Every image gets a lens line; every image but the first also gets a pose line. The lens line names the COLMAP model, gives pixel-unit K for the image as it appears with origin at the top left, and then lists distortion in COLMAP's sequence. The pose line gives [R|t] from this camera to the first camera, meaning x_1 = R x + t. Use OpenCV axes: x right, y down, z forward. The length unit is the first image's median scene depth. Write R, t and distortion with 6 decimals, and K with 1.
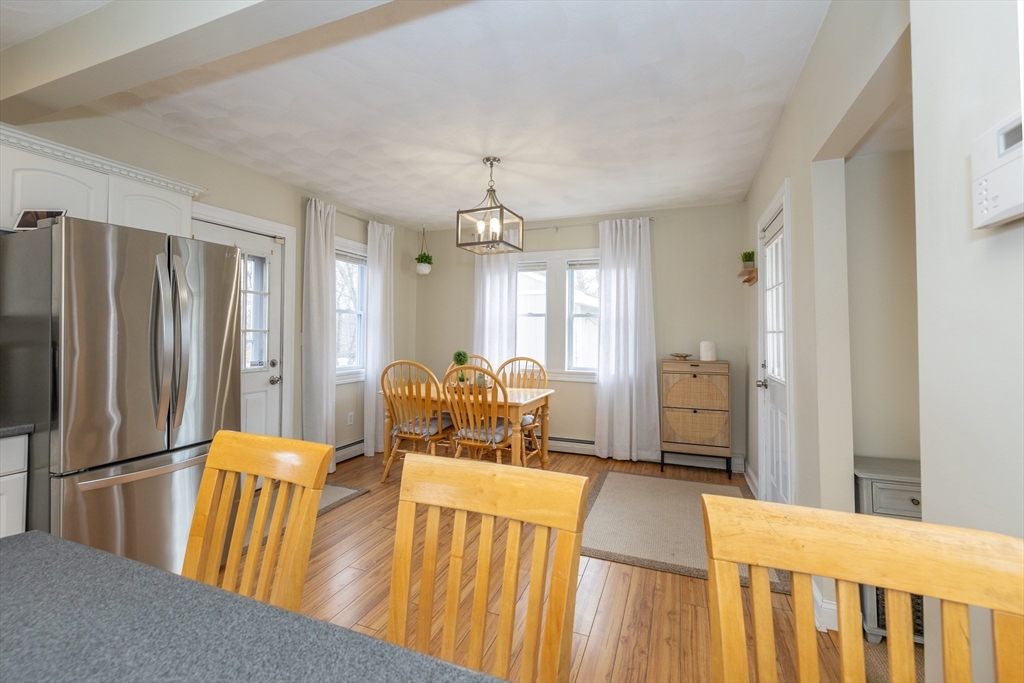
lens RADIAL K [[439.8, 0, 507.8], [0, 439.8, 318.2], [0, 0, 1]] dist [-0.002572, -0.000103]
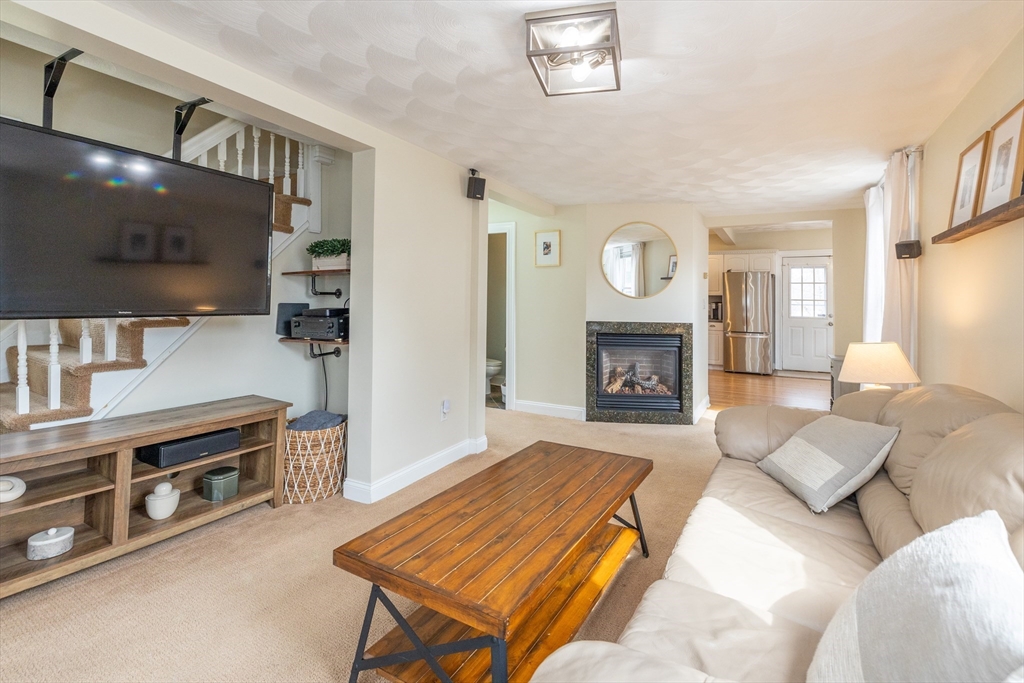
lens RADIAL K [[434.4, 0, 551.3], [0, 434.4, 285.5], [0, 0, 1]] dist [-0.000964, -0.000203]
pose [[-0.104860, -0.048691, -0.993294, 1.485252], [0.010410, 0.998692, -0.050055, 0.041408], [0.994432, -0.015589, -0.104216, -0.105758]]
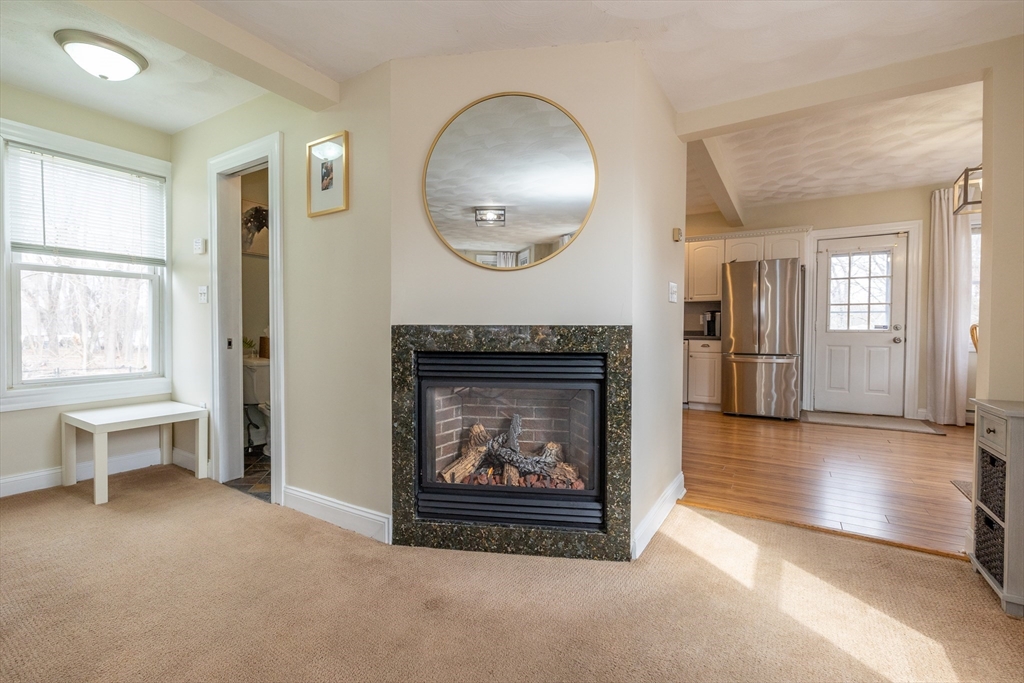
lens RADIAL K [[440.8, 0, 512.0], [0, 440.8, 341.5], [0, 0, 1]] dist [-0.000572, 0.000239]
pose [[-0.187157, 0.017225, -0.982179, 0.889695], [0.022286, 0.999663, 0.013285, 0.088865], [0.982077, -0.019402, -0.187478, 0.080394]]
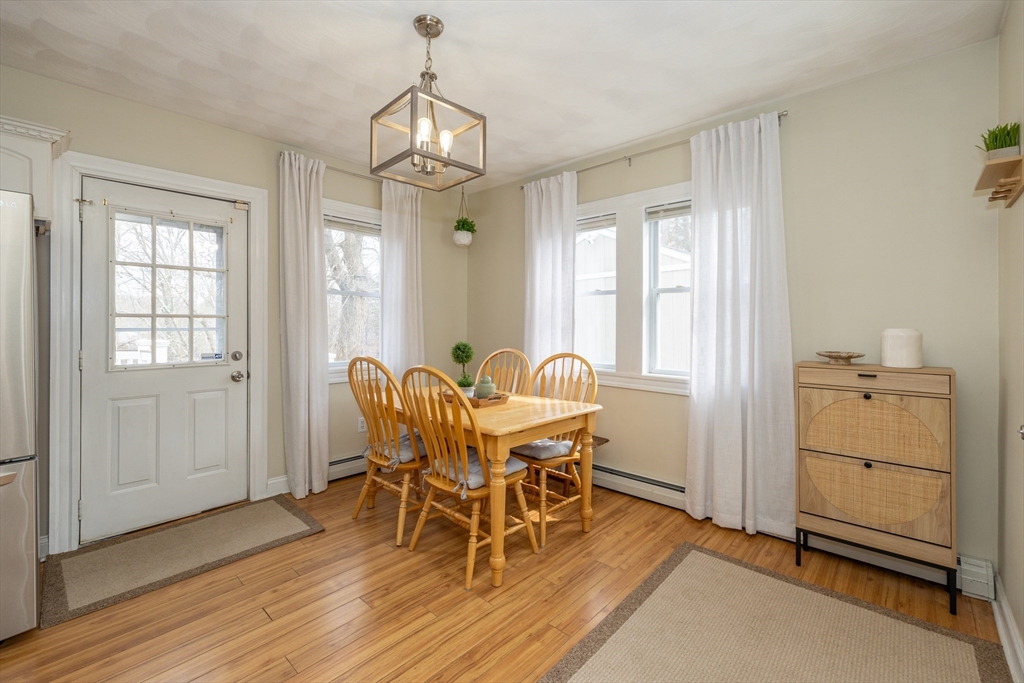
lens RADIAL K [[439.8, 0, 519.6], [0, 439.8, 320.0], [0, 0, 1]] dist [0.001451, -0.000242]
pose [[0.936096, -0.008600, -0.351638, 0.219560], [0.016761, 0.999656, 0.020171, 0.024294], [0.351344, -0.024776, 0.935919, 0.365700]]
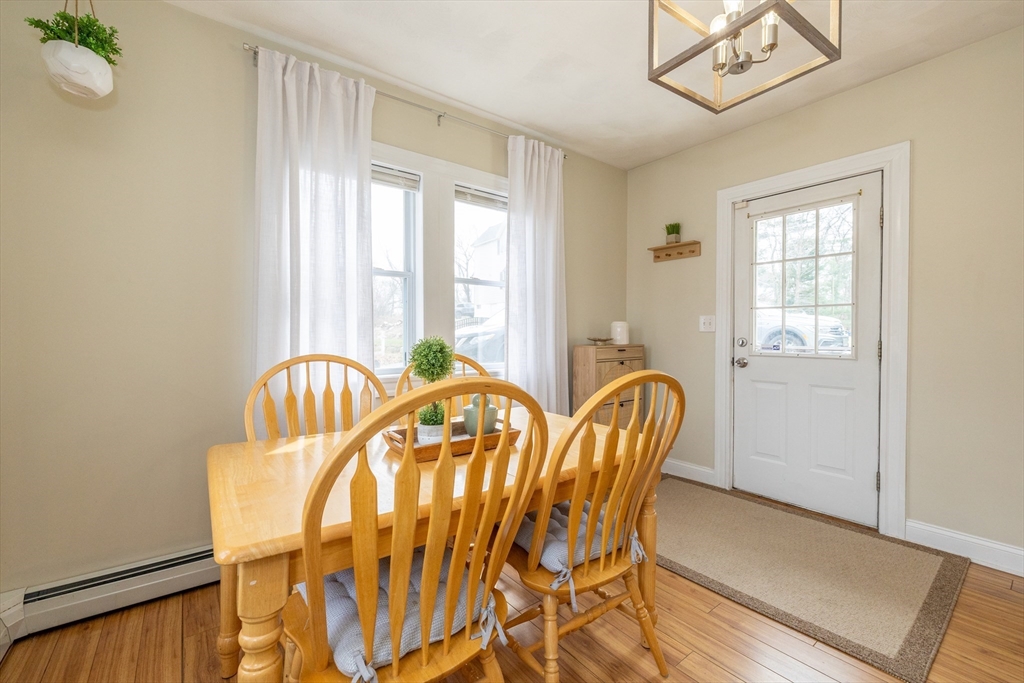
lens RADIAL K [[428.1, 0, 513.6], [0, 428.1, 340.5], [0, 0, 1]] dist [-0.000212, -0.000224]
pose [[0.507003, -0.026124, 0.861549, -0.365173], [-0.024917, 0.998679, 0.044945, 0.055735], [-0.861584, -0.044255, 0.505682, 0.743619]]
